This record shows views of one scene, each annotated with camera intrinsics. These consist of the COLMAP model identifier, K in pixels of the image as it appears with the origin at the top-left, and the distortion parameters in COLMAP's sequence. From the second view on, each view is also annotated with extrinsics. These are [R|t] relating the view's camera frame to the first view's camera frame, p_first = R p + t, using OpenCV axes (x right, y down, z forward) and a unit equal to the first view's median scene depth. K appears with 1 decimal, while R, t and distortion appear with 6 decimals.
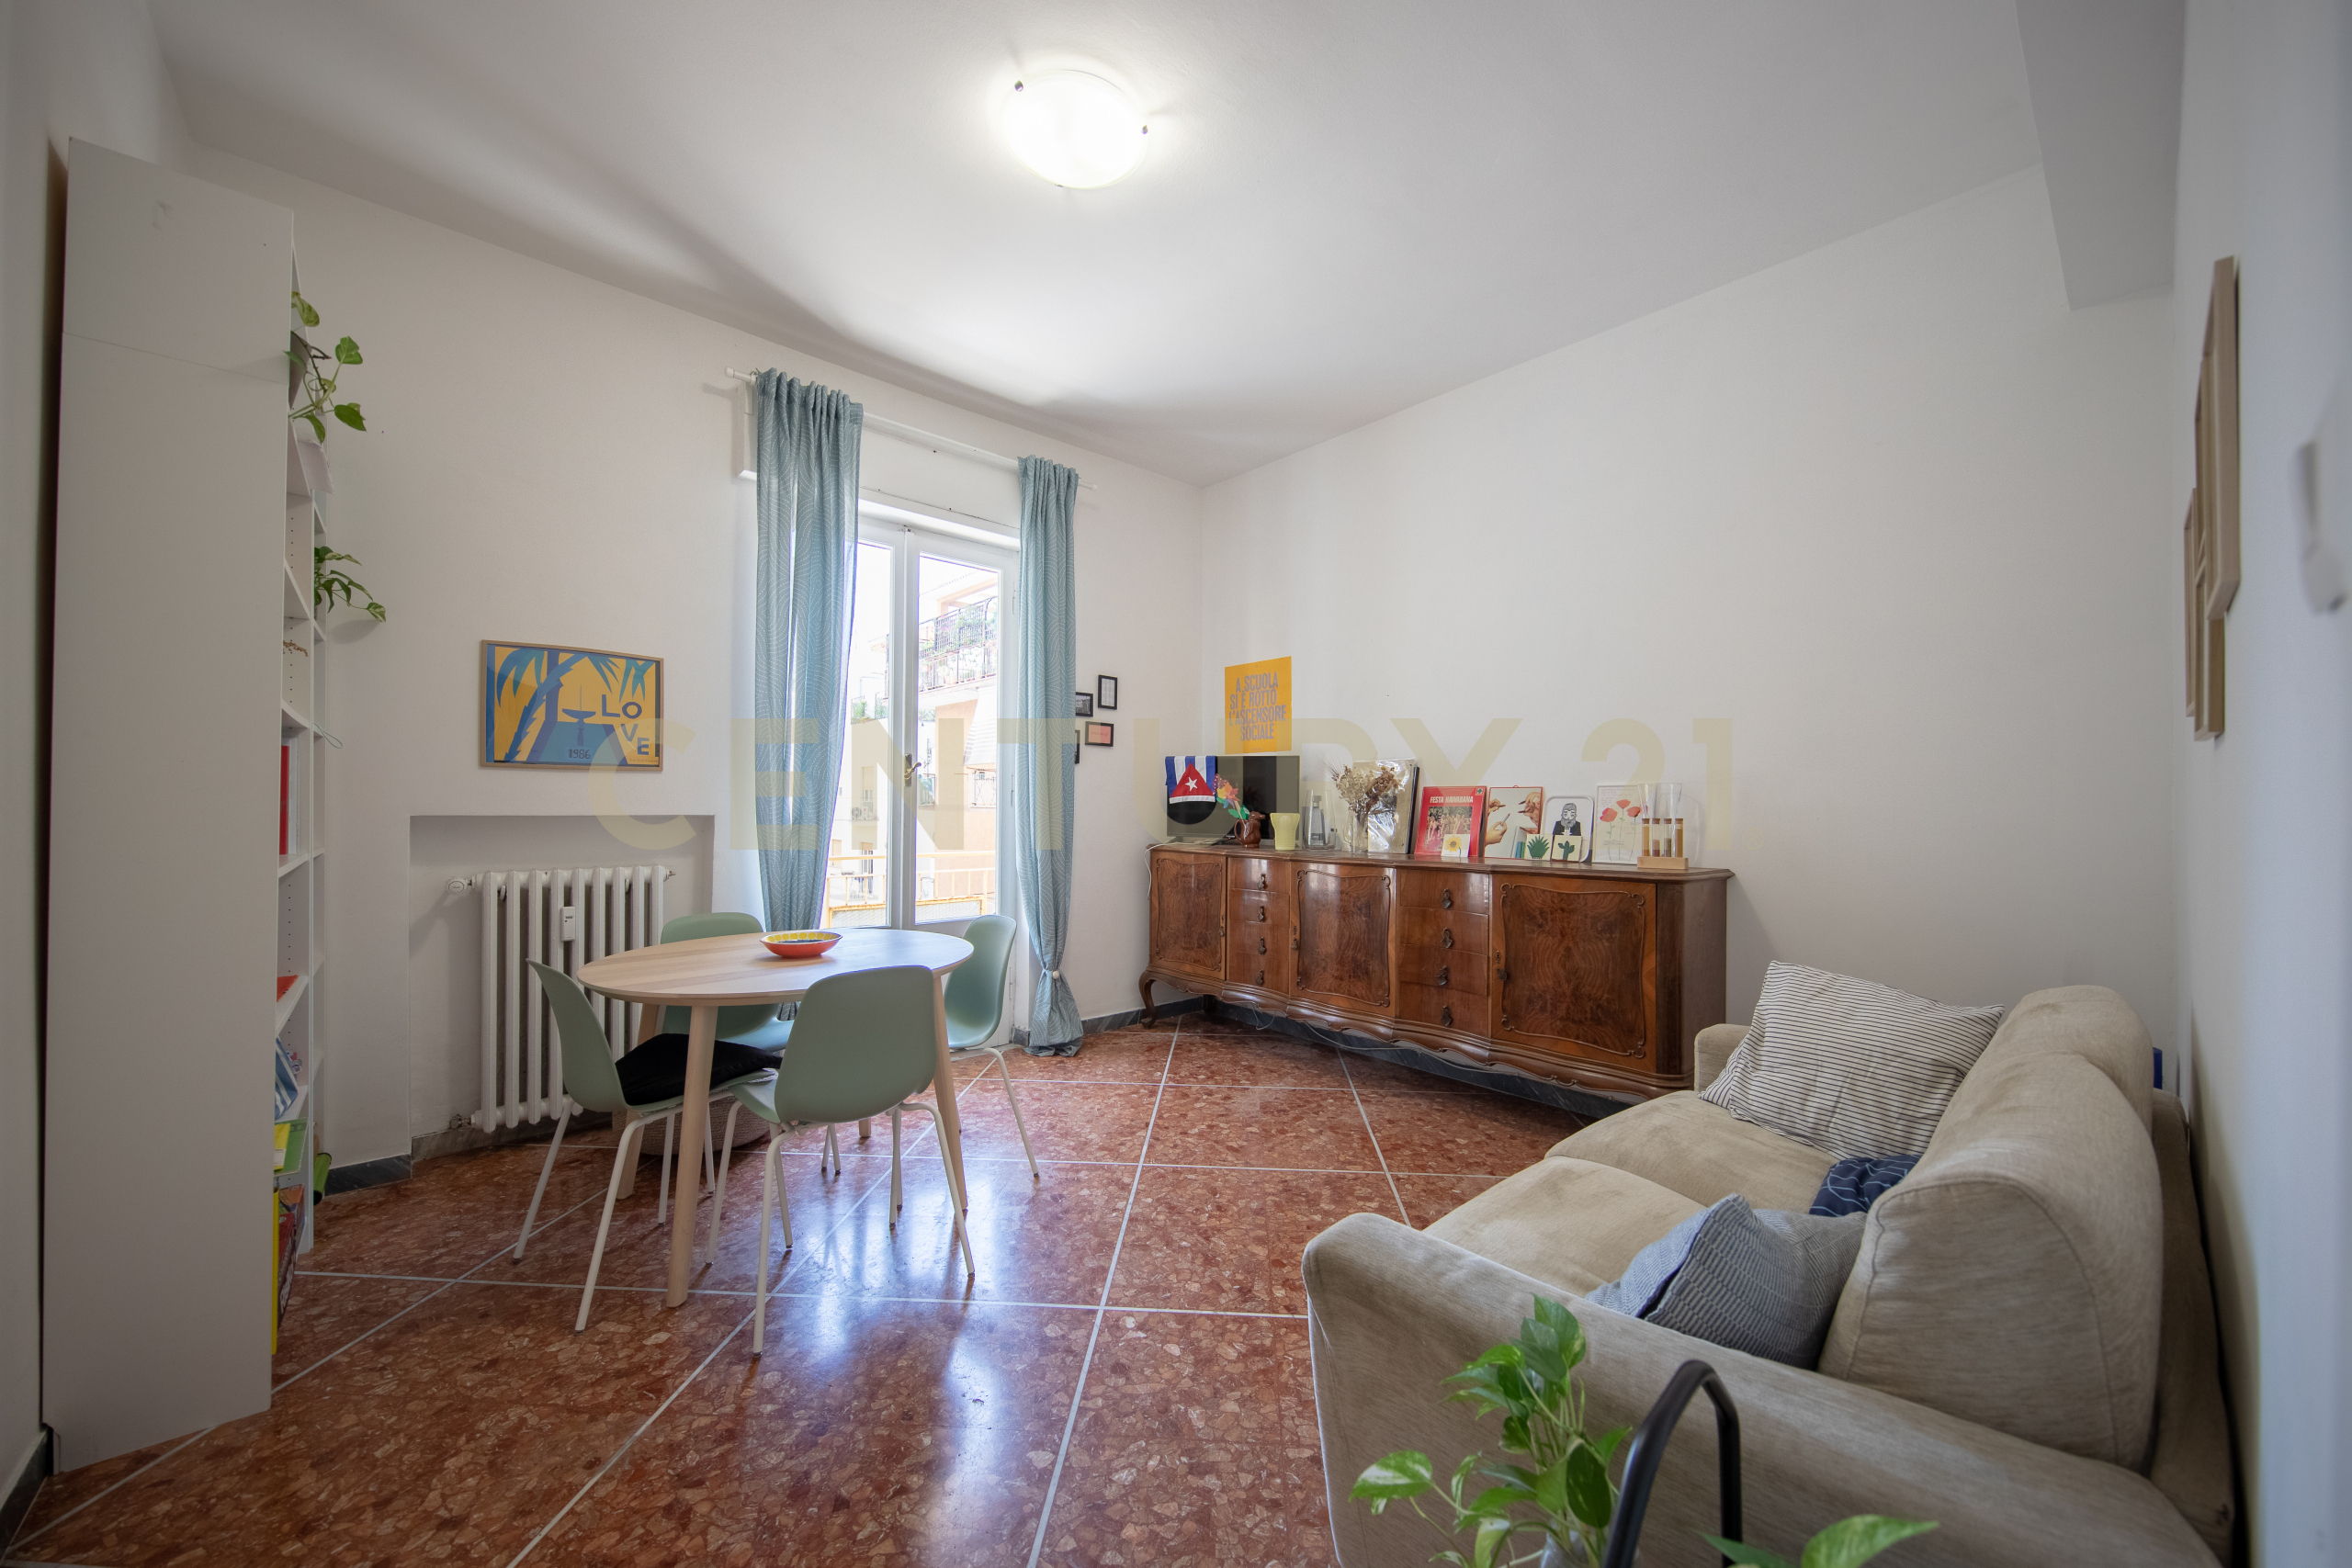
lens RADIAL K [[850.0, 0, 1185.2], [0, 850.0, 797.6], [0, 0, 1]] dist [0.001611, 0.000020]
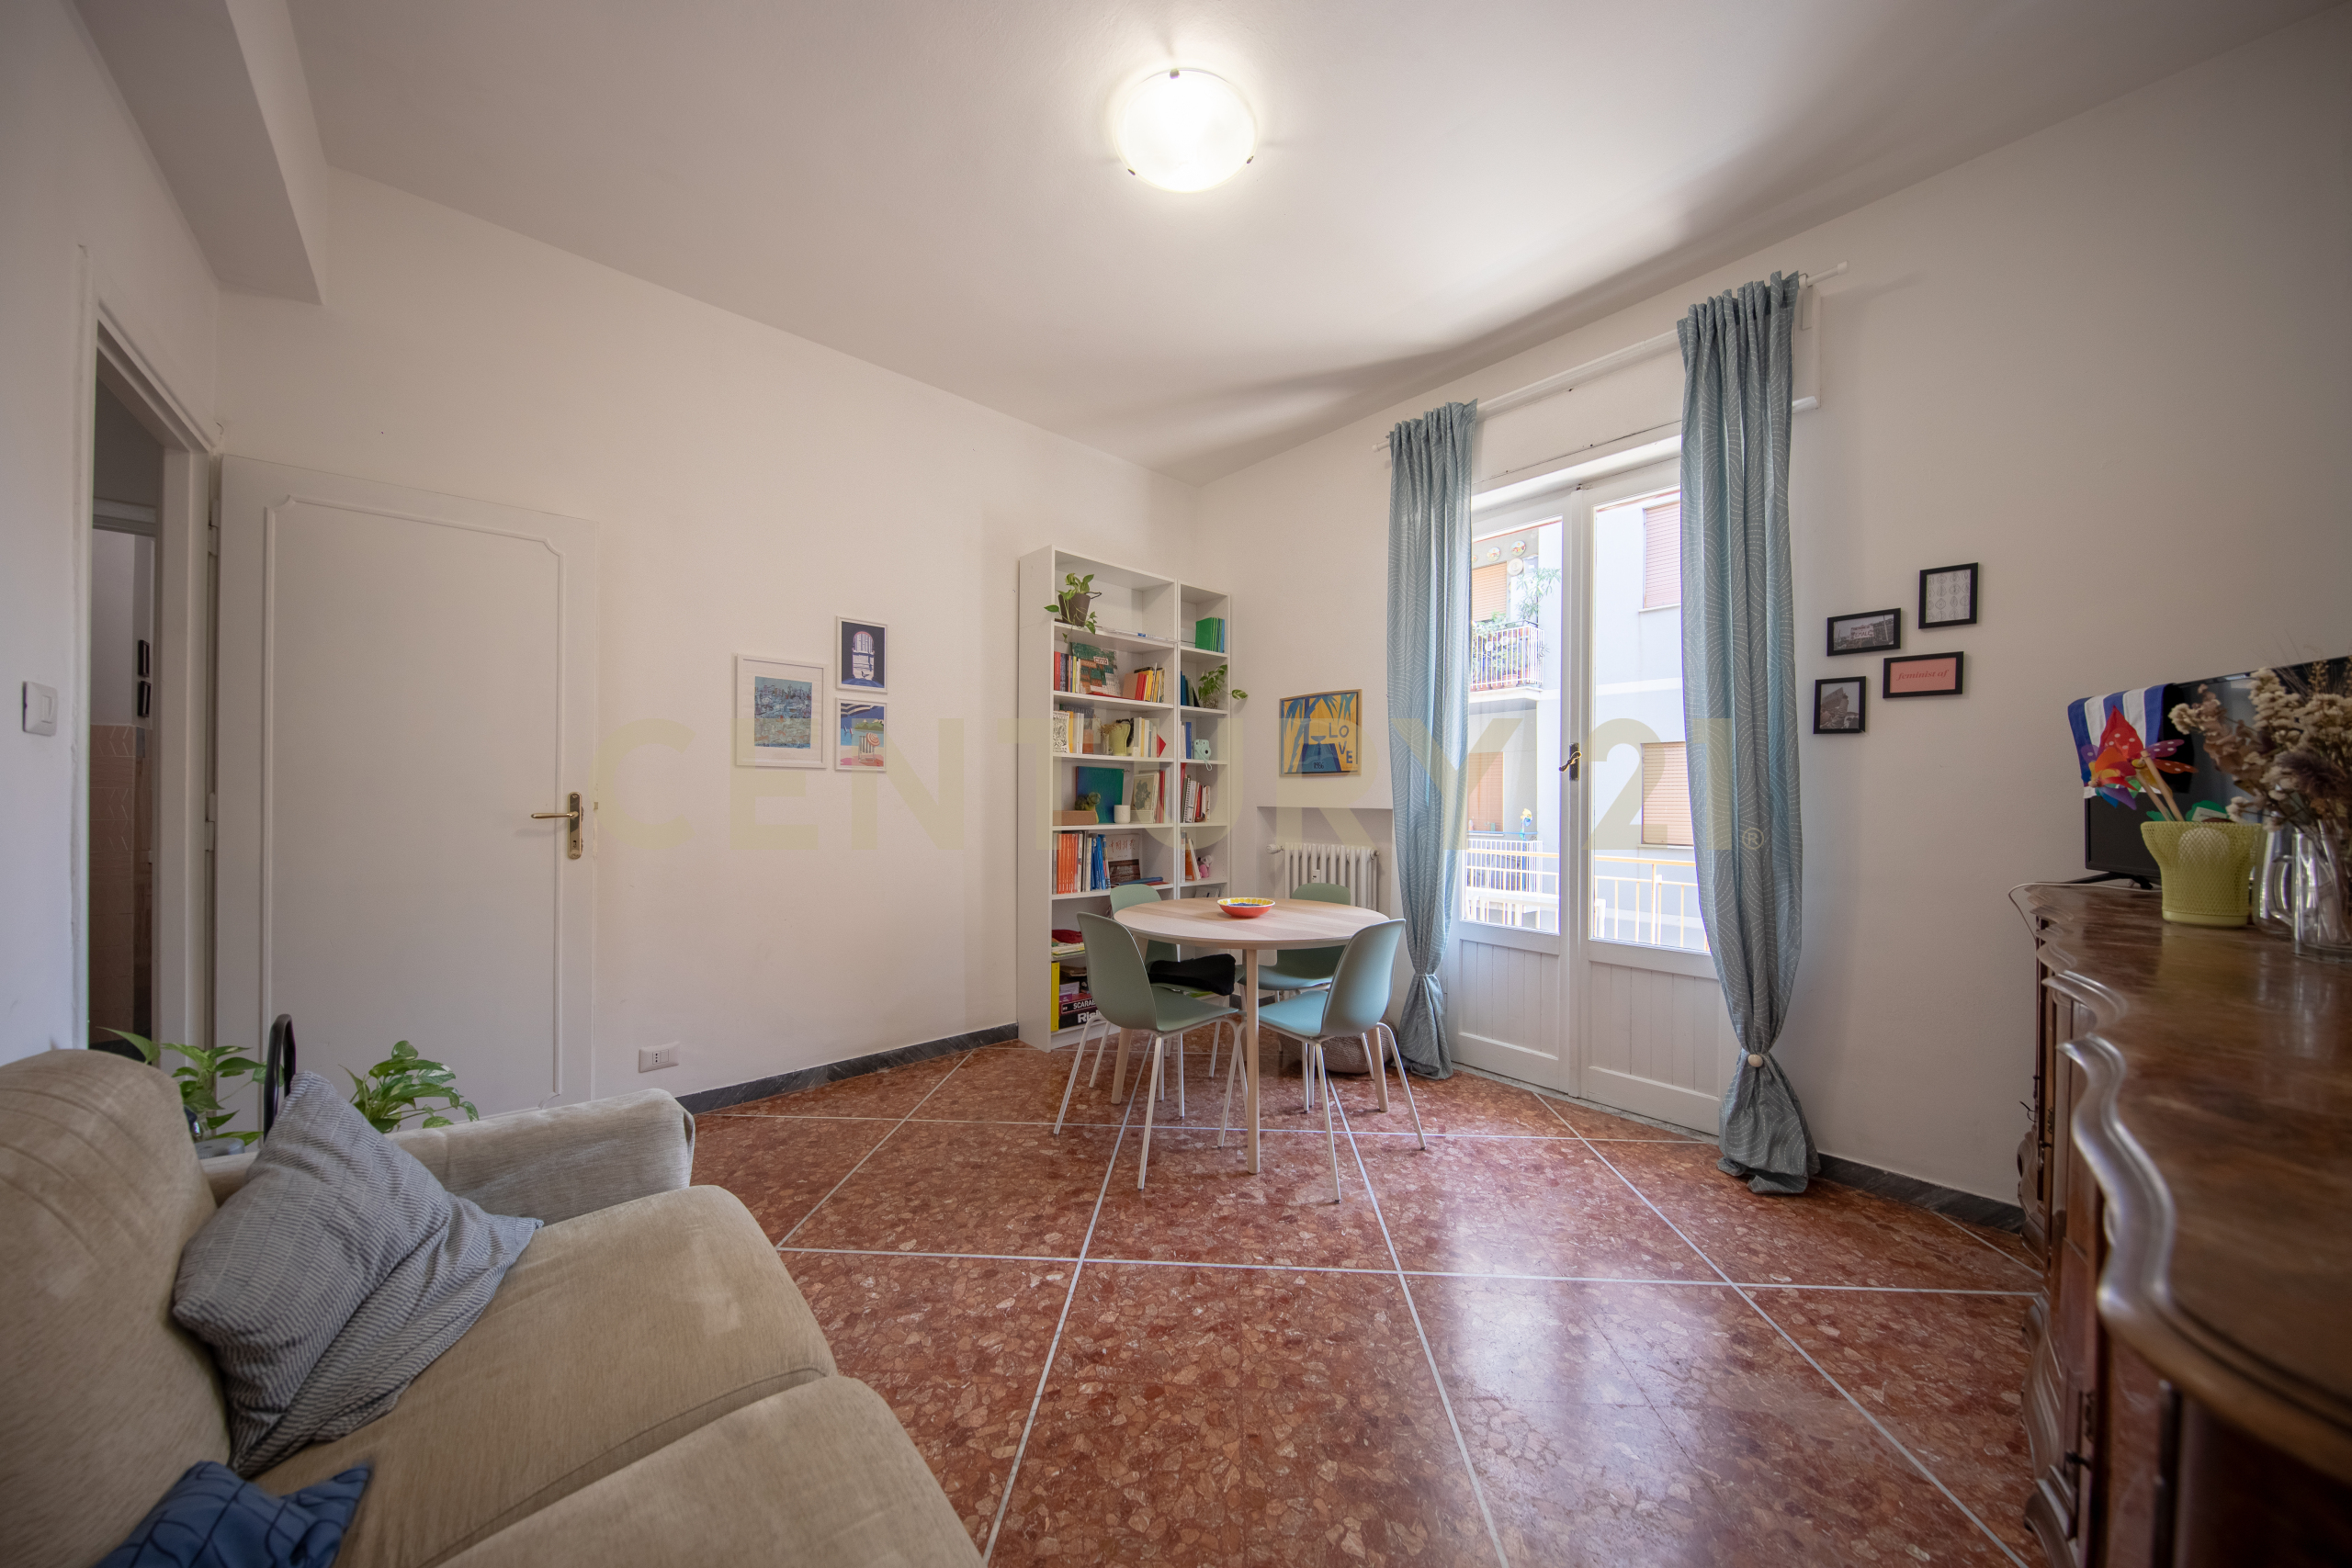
lens RADIAL K [[770.9, 0, 1190.6], [0, 770.9, 794.9], [0, 0, 1]] dist [0.001645, -0.000600]
pose [[0.011686, -0.010804, -0.999873, 0.598969], [0.001624, 0.999941, -0.010786, 0.012880], [0.999930, -0.001497, 0.011703, 0.758668]]
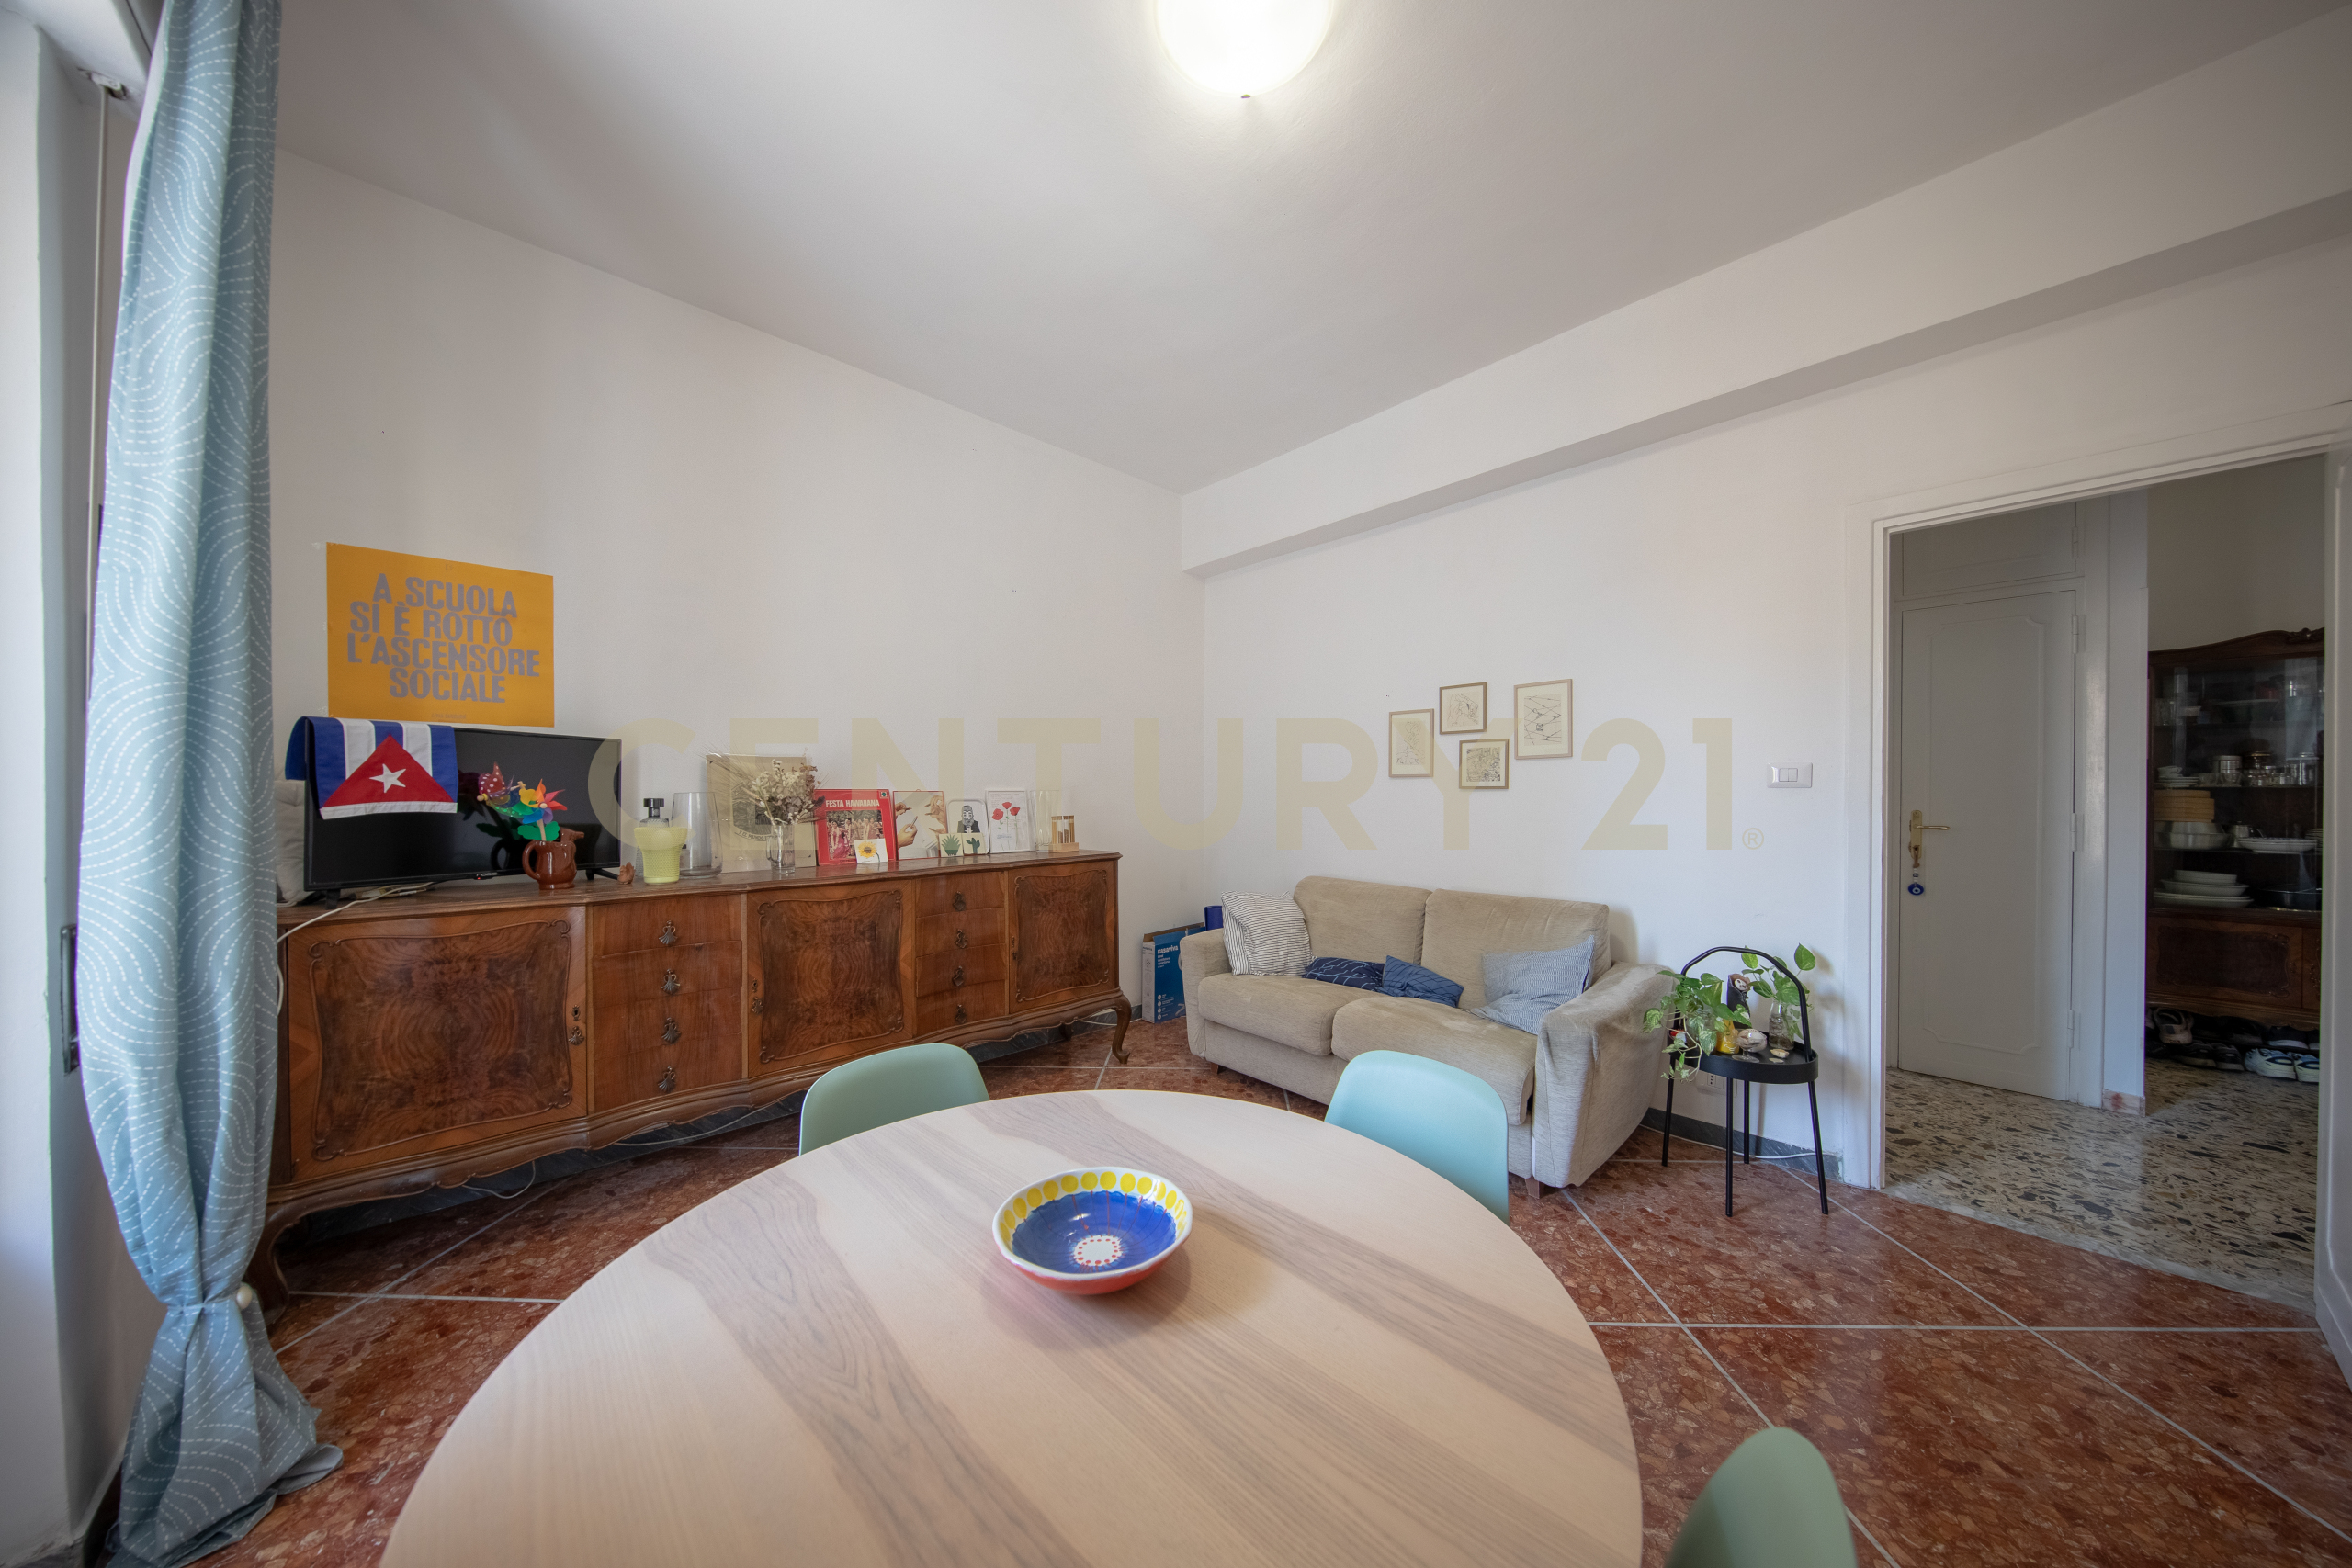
lens RADIAL K [[746.7, 0, 1193.1], [0, 746.7, 793.3], [0, 0, 1]] dist [-0.000239, -0.000548]
pose [[-0.035781, -0.006031, 0.999341, -0.657211], [-0.008683, 0.999946, 0.005724, -0.020632], [-0.999322, -0.008473, -0.035831, 0.814386]]
